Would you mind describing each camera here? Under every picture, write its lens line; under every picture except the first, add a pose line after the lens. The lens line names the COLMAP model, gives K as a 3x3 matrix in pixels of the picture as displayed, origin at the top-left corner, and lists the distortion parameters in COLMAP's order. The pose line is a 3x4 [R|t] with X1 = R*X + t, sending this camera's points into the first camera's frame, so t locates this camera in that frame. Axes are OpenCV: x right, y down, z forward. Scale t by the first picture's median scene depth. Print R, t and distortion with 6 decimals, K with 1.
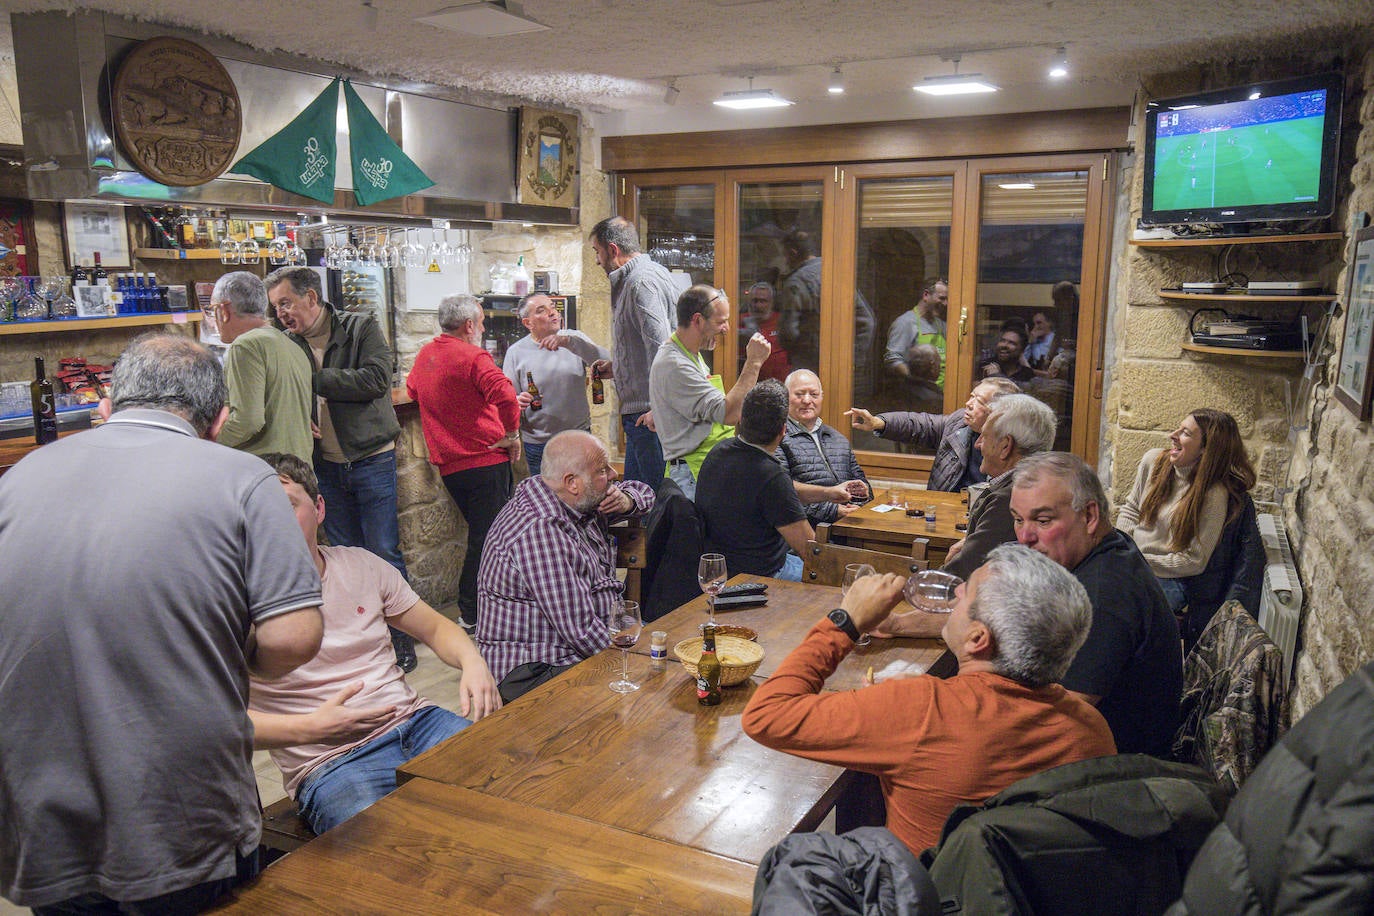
lens RADIAL K [[1209.1, 0, 687.0], [0, 1209.1, 458.0], [0, 0, 1]] dist [-0.005636, -0.002724]
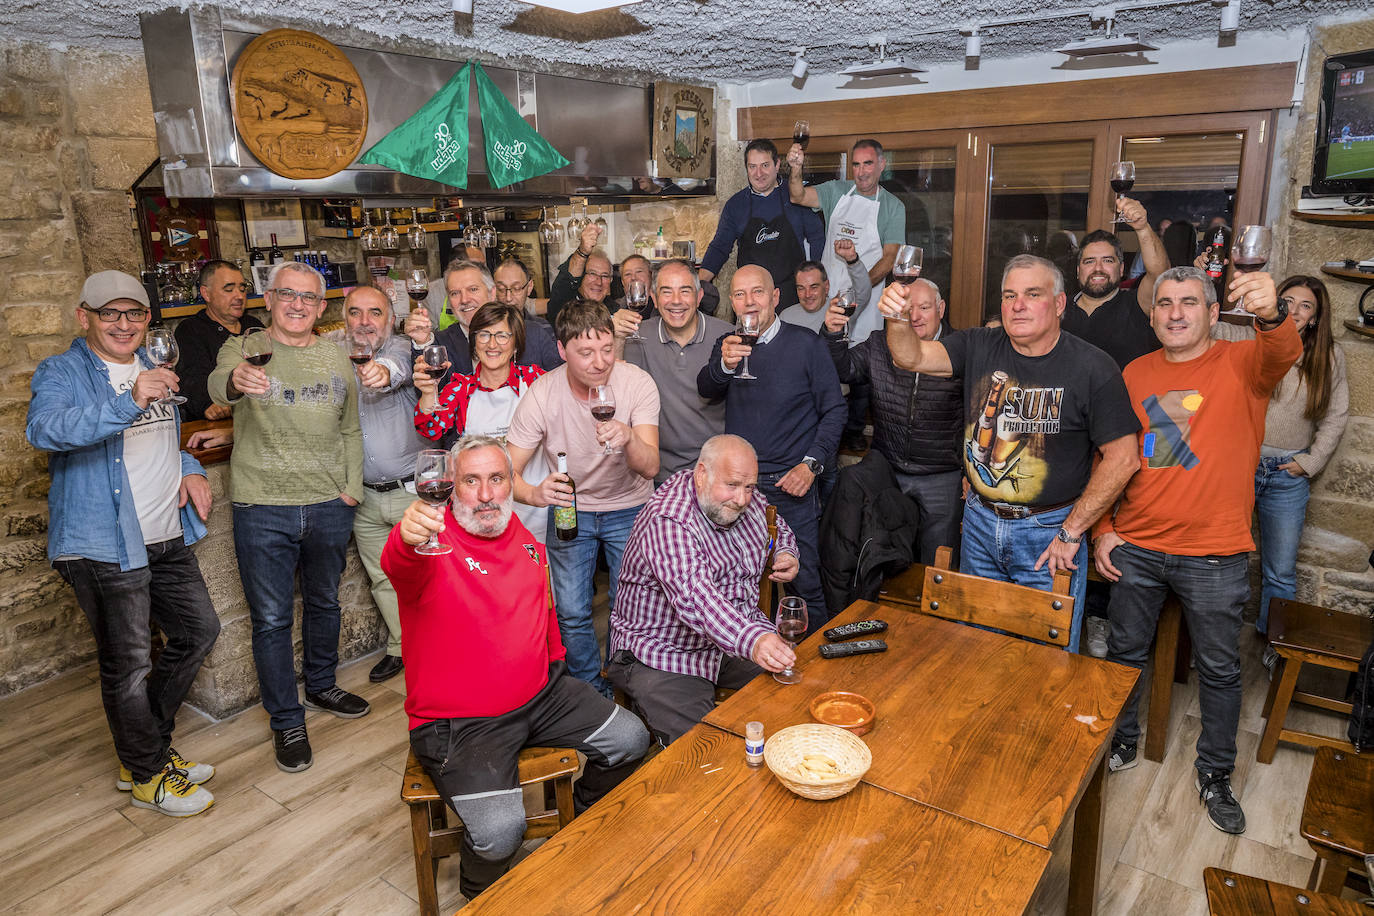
lens RADIAL K [[1005.3, 0, 687.0], [0, 1005.3, 458.0], [0, 0, 1]] dist [-0.023970, -0.002211]
pose [[0.990321, 0.015131, -0.137970, 0.010982], [-0.003347, 0.996355, 0.085242, -0.046598], [0.138757, -0.083955, 0.986761, 0.141390]]
